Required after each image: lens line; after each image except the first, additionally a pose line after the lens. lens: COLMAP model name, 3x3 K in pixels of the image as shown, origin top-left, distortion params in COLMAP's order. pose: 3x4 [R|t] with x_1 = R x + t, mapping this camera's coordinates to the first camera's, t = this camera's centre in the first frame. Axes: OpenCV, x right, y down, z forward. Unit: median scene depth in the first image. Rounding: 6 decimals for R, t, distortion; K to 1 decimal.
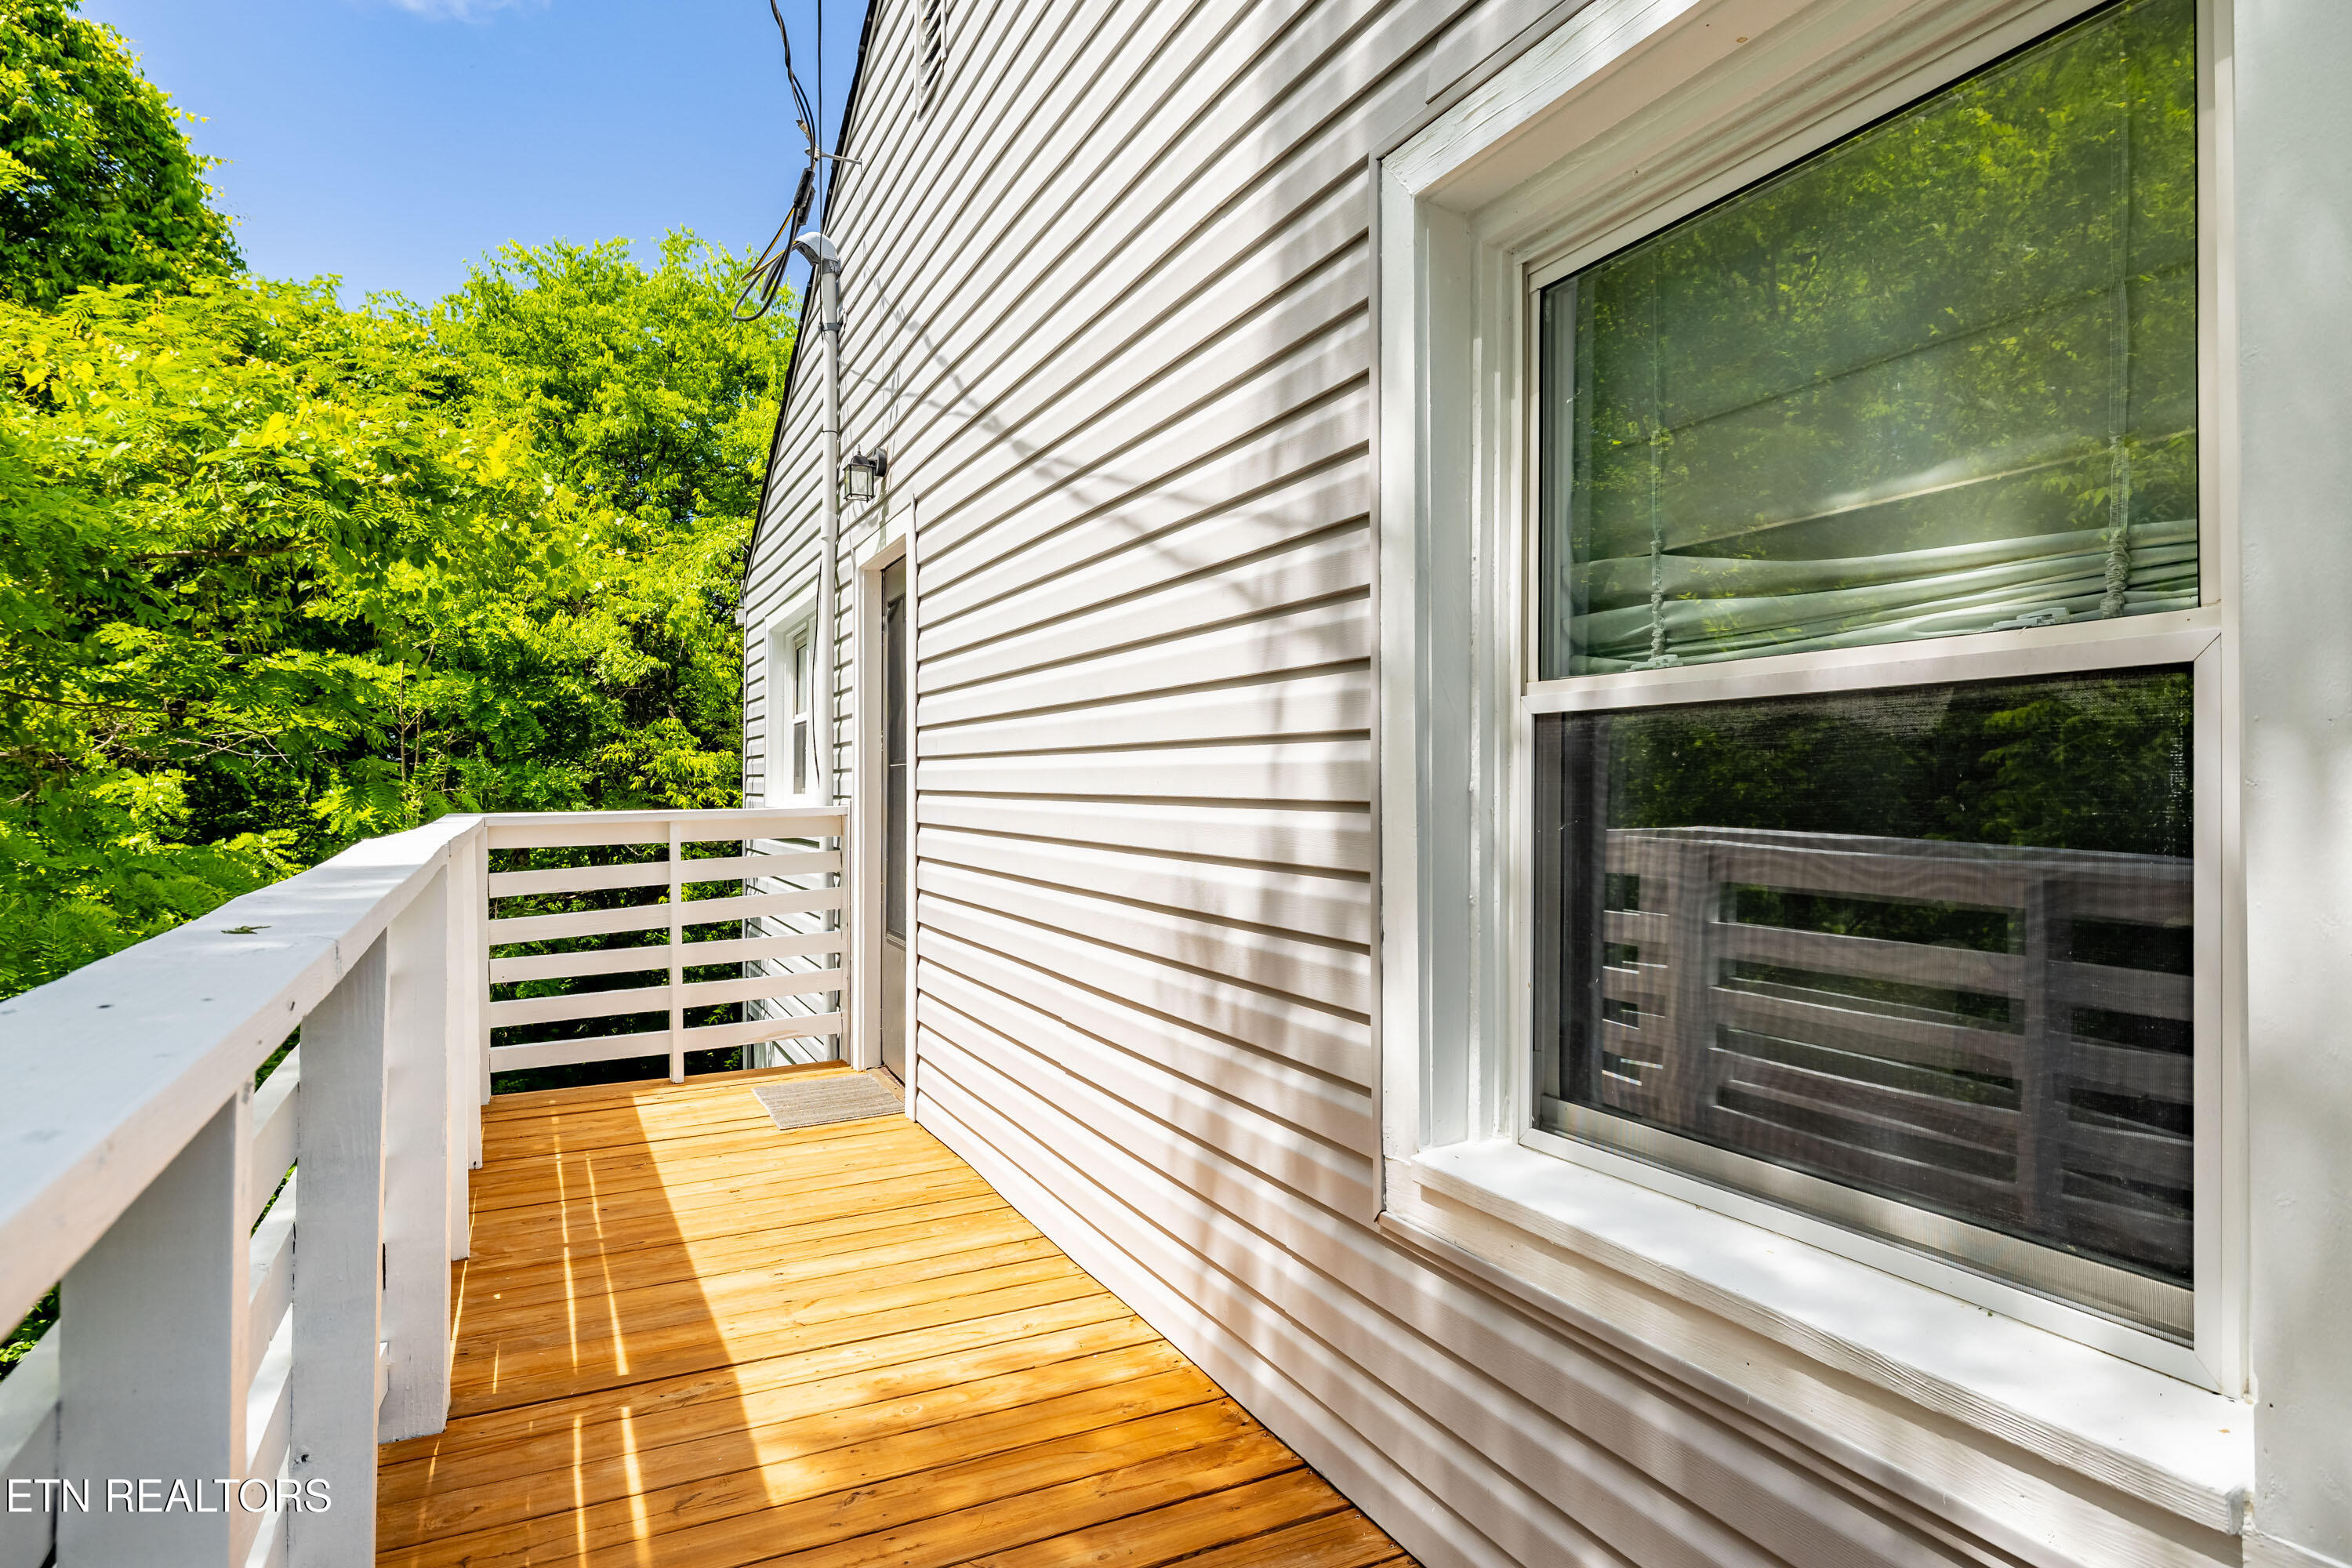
lens RADIAL K [[1357.9, 0, 1176.0], [0, 1357.9, 784.0], [0, 0, 1]] dist [0.000403, 0.000029]
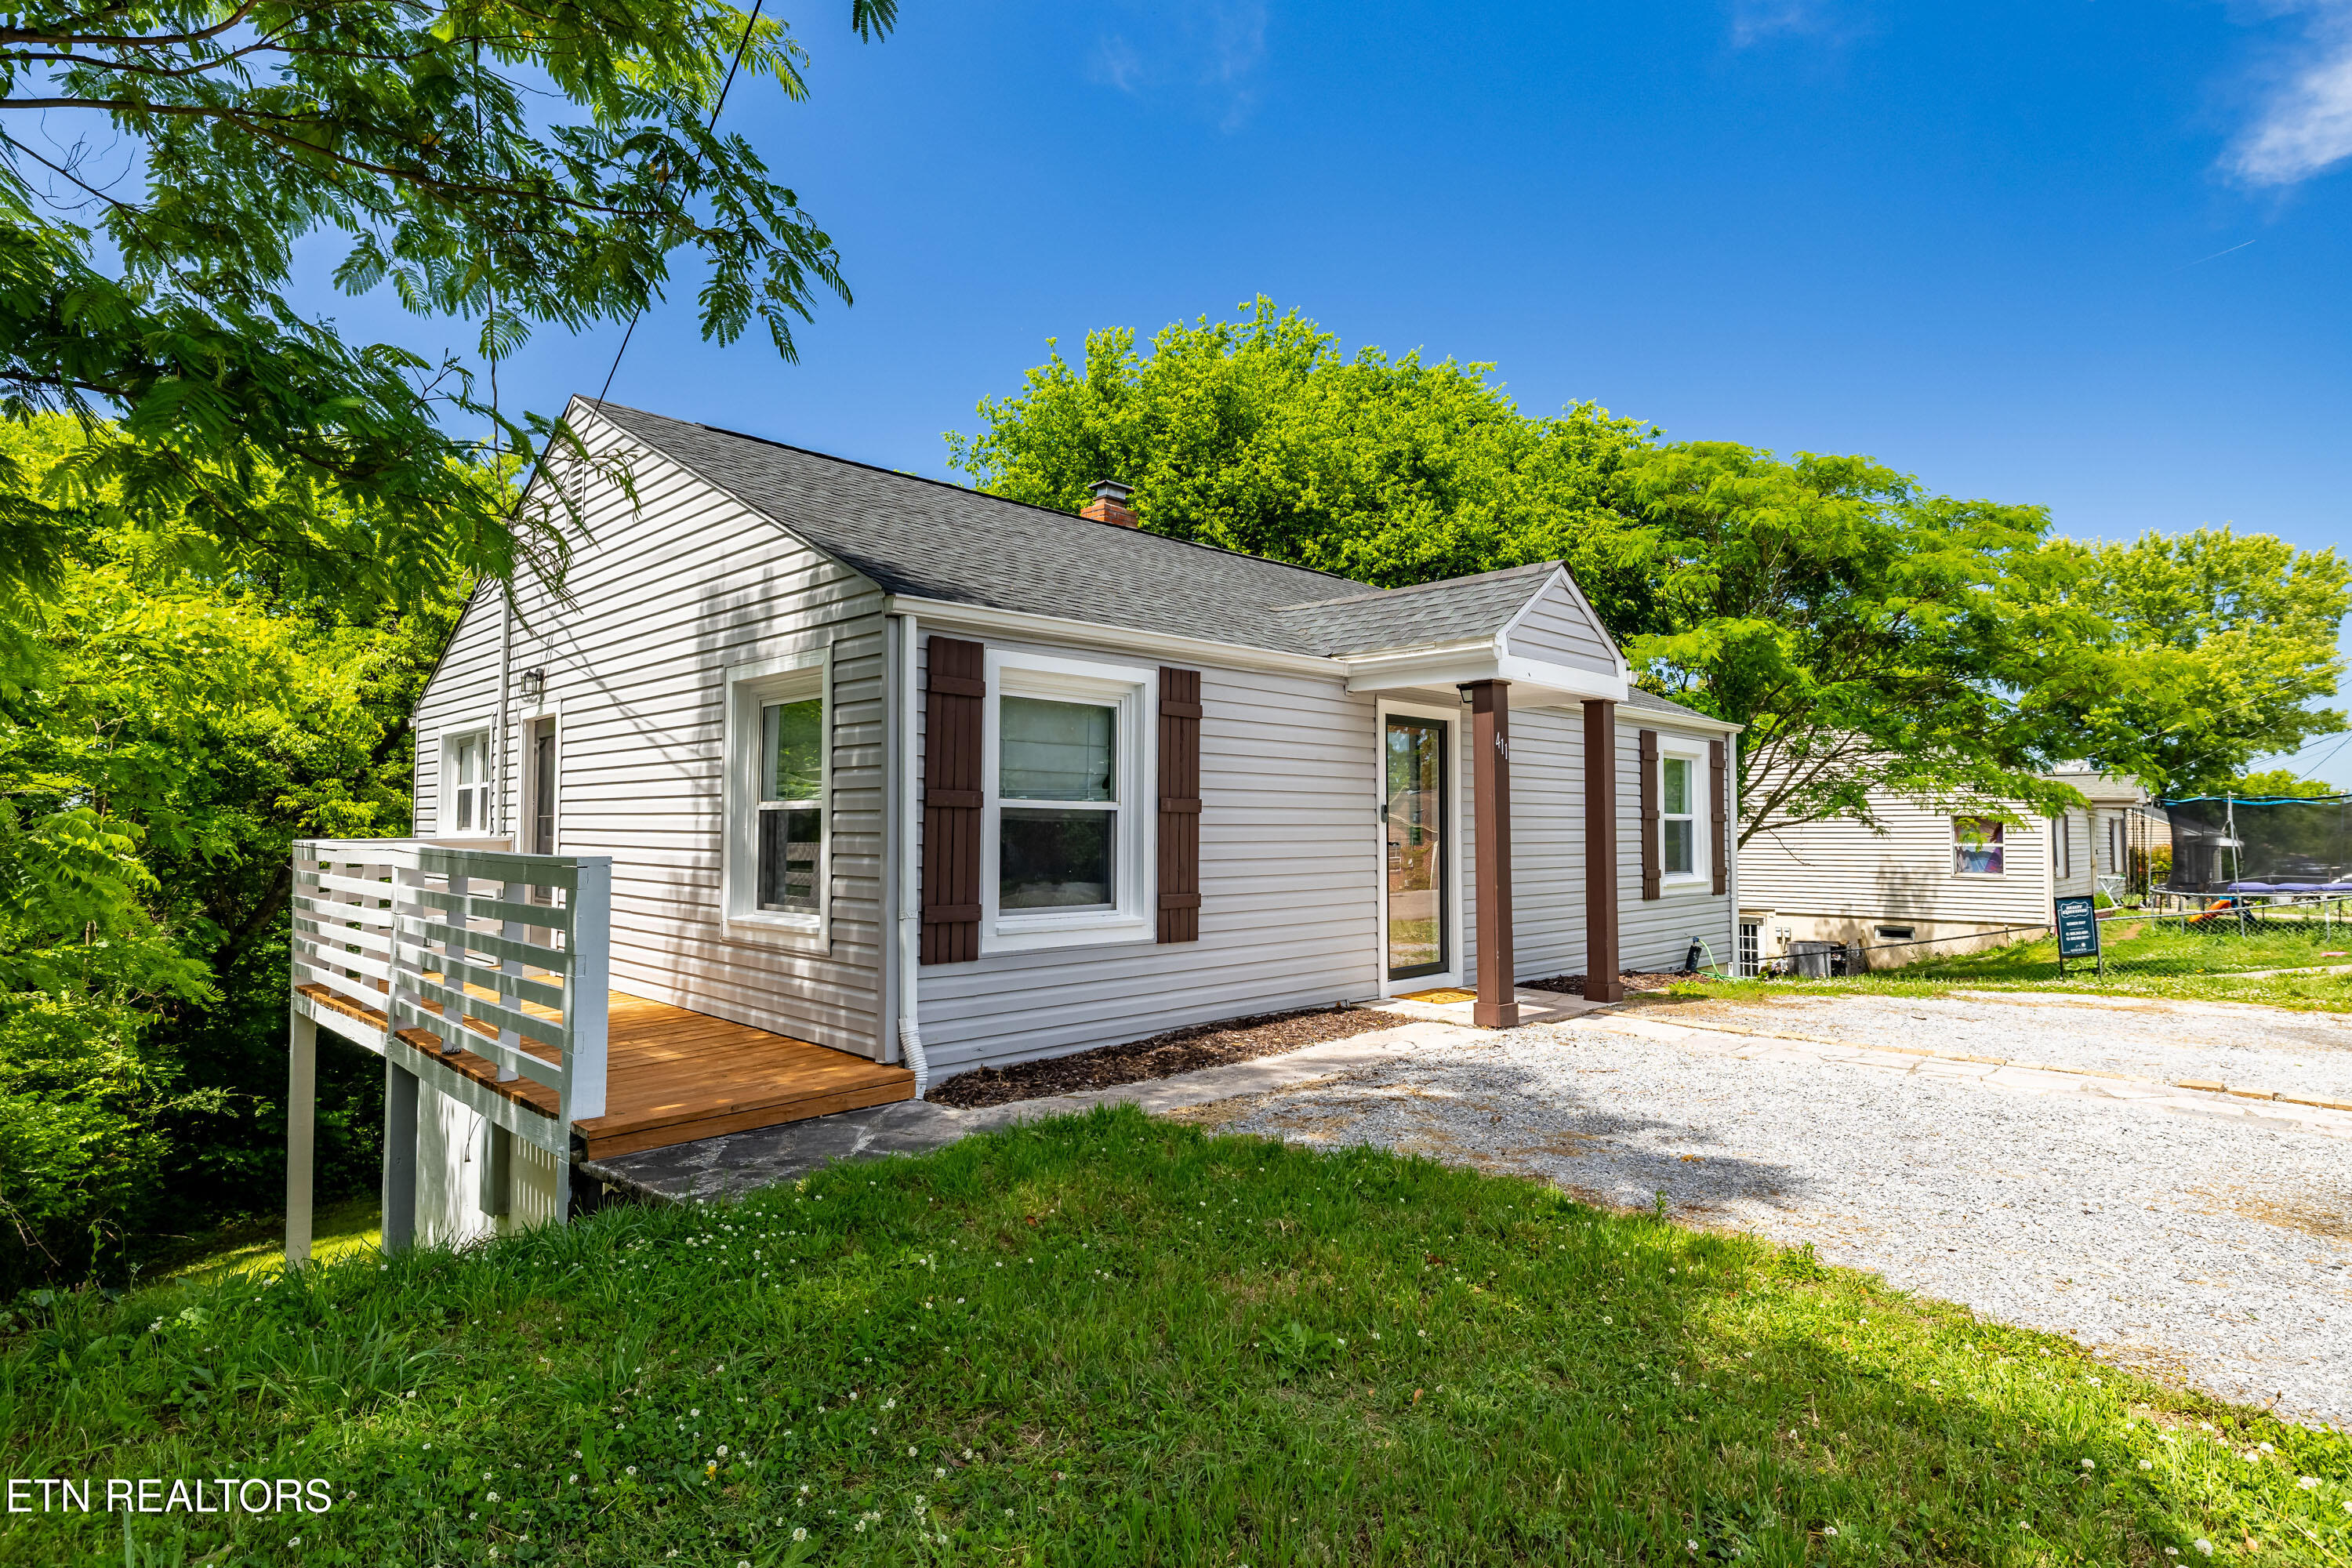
lens RADIAL K [[1203.3, 0, 1176.0], [0, 1203.3, 784.0], [0, 0, 1]] dist [-0.000614, -0.000368]
pose [[0.939354, 0.018820, 0.342432, 0.074330], [-0.006159, 0.999258, -0.038025, 0.000533], [-0.342893, 0.033610, 0.938773, -1.066064]]
